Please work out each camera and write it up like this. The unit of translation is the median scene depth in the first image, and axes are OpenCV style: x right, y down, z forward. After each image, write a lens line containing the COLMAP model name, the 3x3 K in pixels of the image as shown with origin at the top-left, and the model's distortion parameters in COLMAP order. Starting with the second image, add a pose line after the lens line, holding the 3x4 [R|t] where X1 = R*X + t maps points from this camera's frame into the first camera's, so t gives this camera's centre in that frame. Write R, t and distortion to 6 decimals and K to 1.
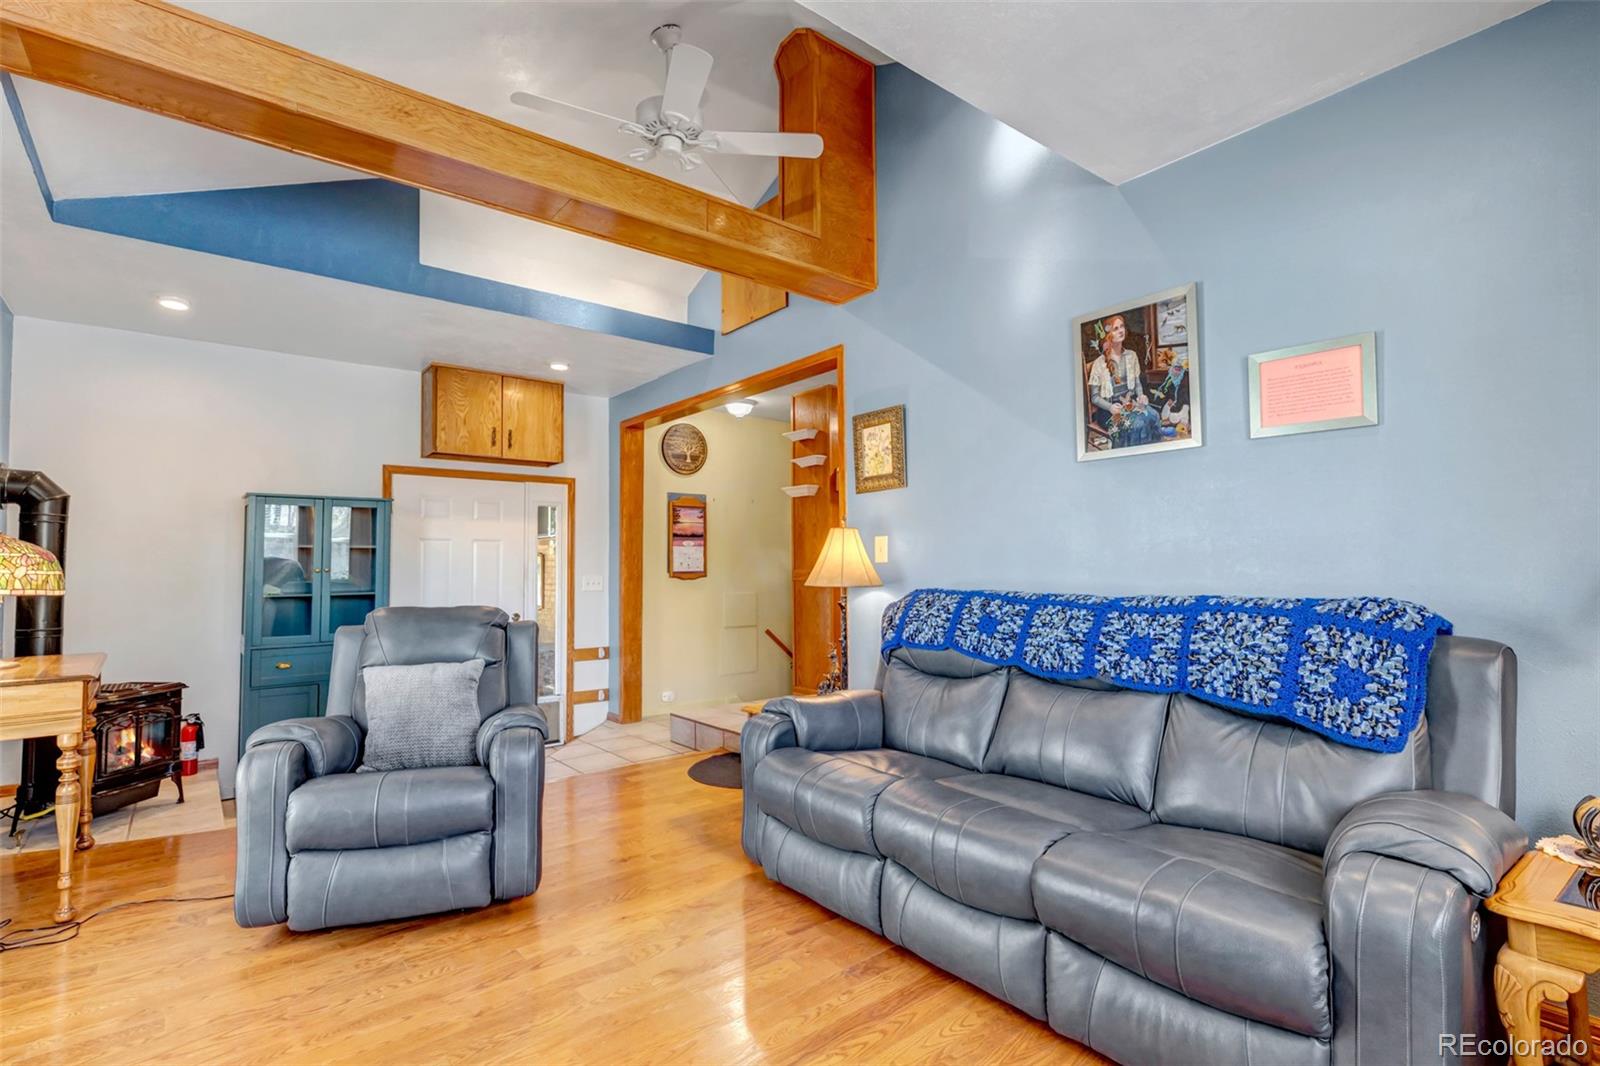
lens RADIAL K [[737.4, 0, 850.2], [0, 737.4, 530.2], [0, 0, 1]] dist [0.001097, 0.004393]
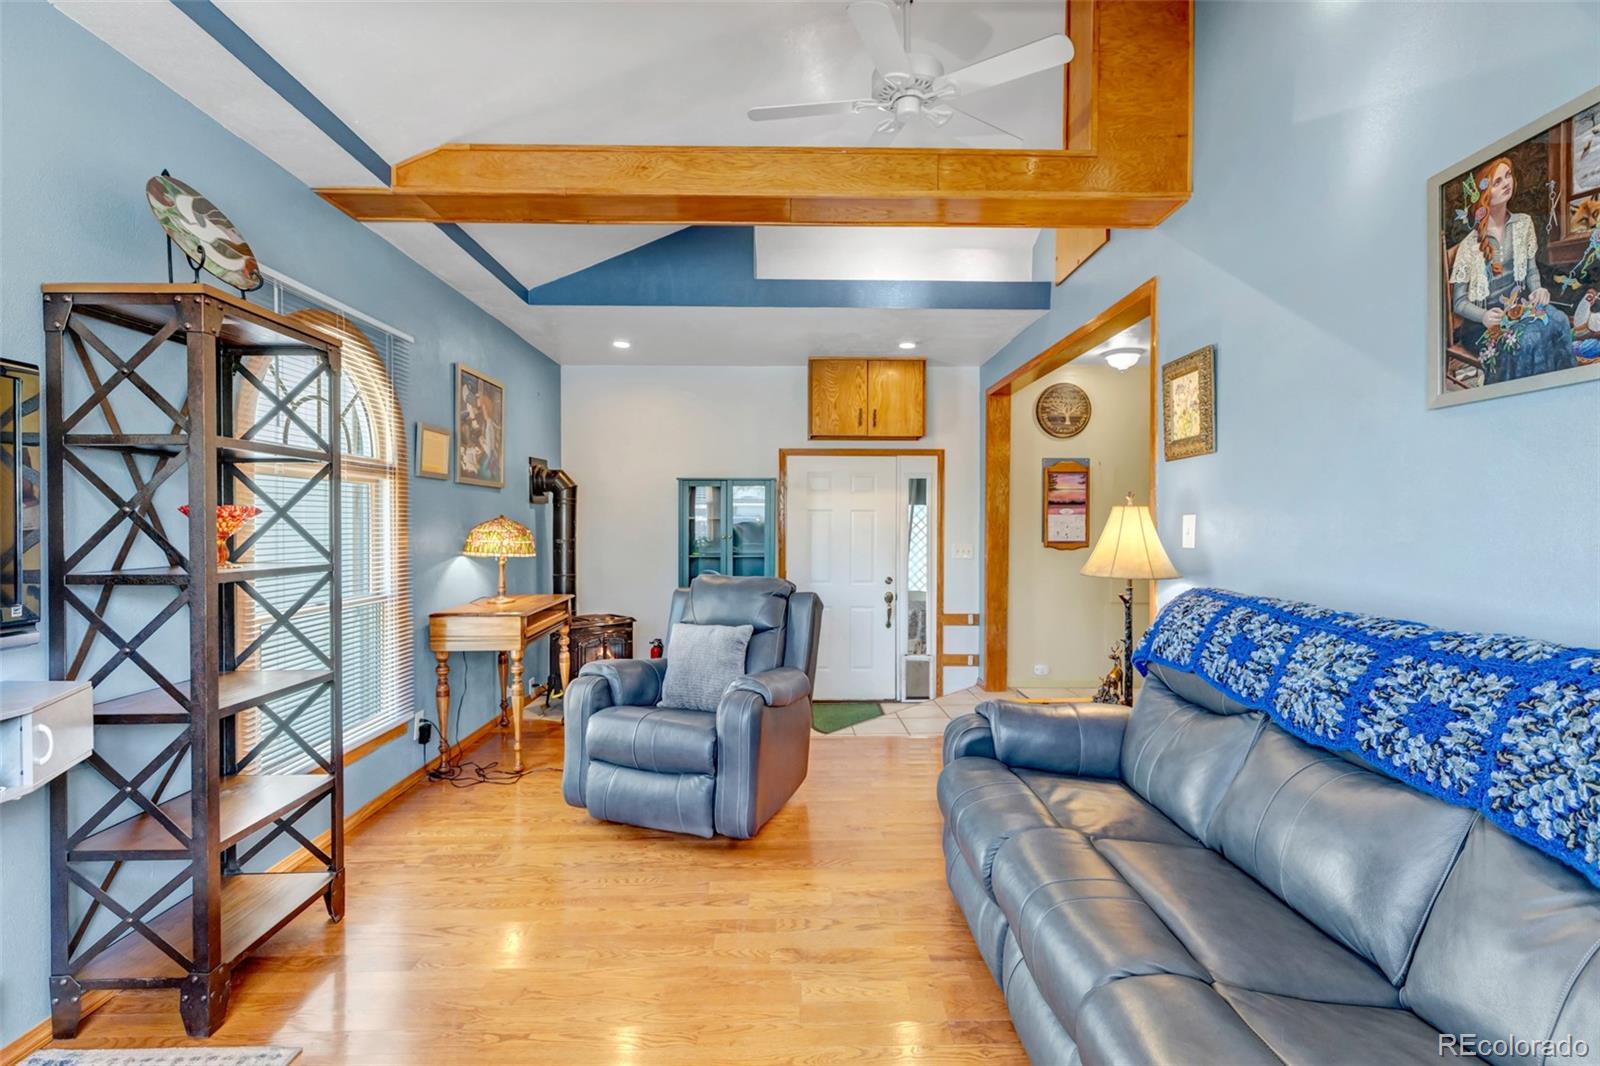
lens RADIAL K [[737.4, 0, 810.6], [0, 737.4, 532.0], [0, 0, 1]] dist [0.001097, 0.004393]
pose [[0.787445, 0.018891, -0.616095, 0.281726], [0.017026, 0.998482, 0.052378, -0.029364], [0.616150, -0.051735, 0.785928, 0.162611]]
